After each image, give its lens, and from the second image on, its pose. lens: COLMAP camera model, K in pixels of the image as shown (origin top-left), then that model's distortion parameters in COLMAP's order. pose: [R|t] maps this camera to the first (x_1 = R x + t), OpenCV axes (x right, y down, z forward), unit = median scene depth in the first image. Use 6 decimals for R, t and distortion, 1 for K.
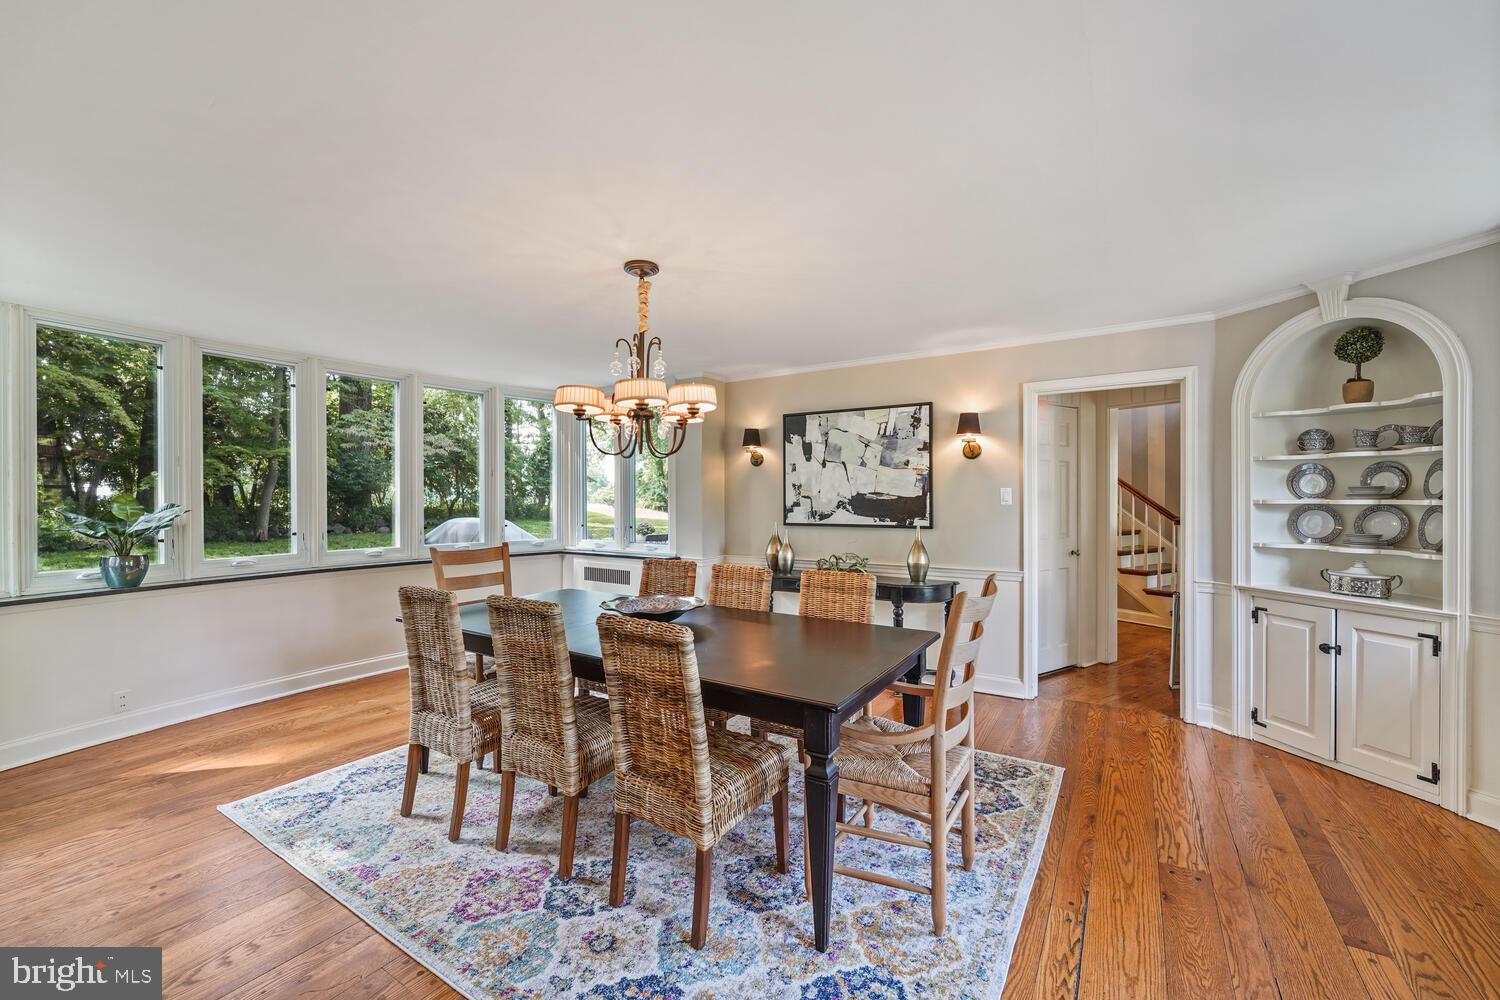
lens RADIAL K [[613.2, 0, 750.0], [0, 613.2, 500.0], [0, 0, 1]] dist [-0.000988, -0.000217]
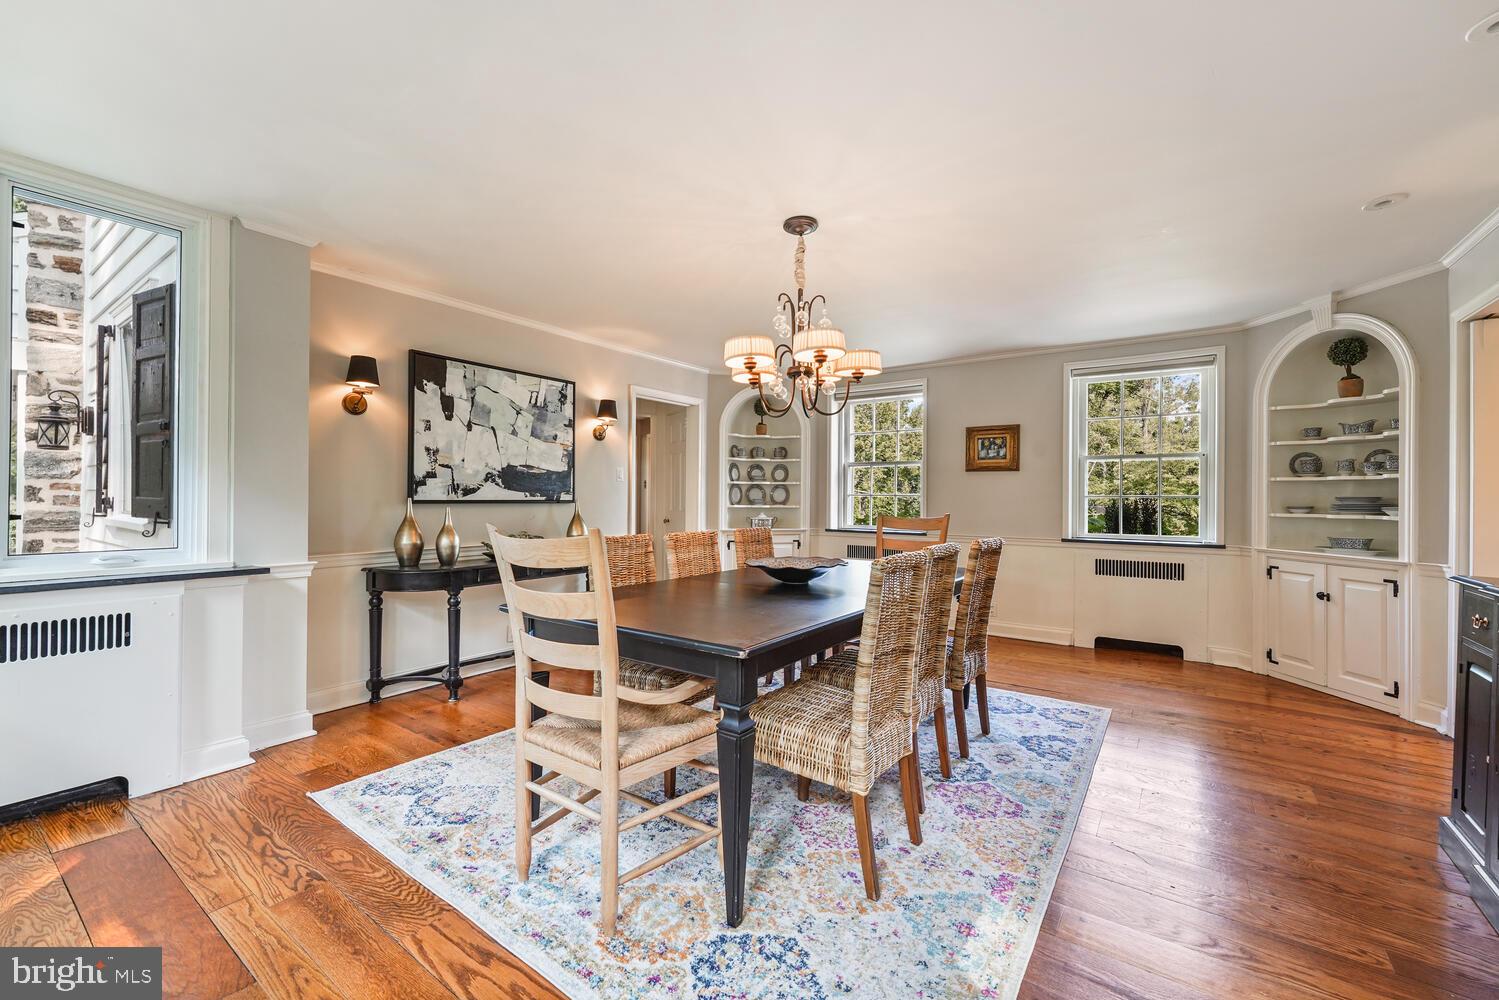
lens RADIAL K [[612.8, 0, 749.5], [0, 612.8, 500.0], [0, 0, 1]] dist [-0.000988, -0.000217]
pose [[0.044802, 0.001235, 0.998995, -0.716555], [0.000042, 0.999999, -0.001238, 0.042184], [-0.998996, 0.000097, 0.044801, 0.636061]]
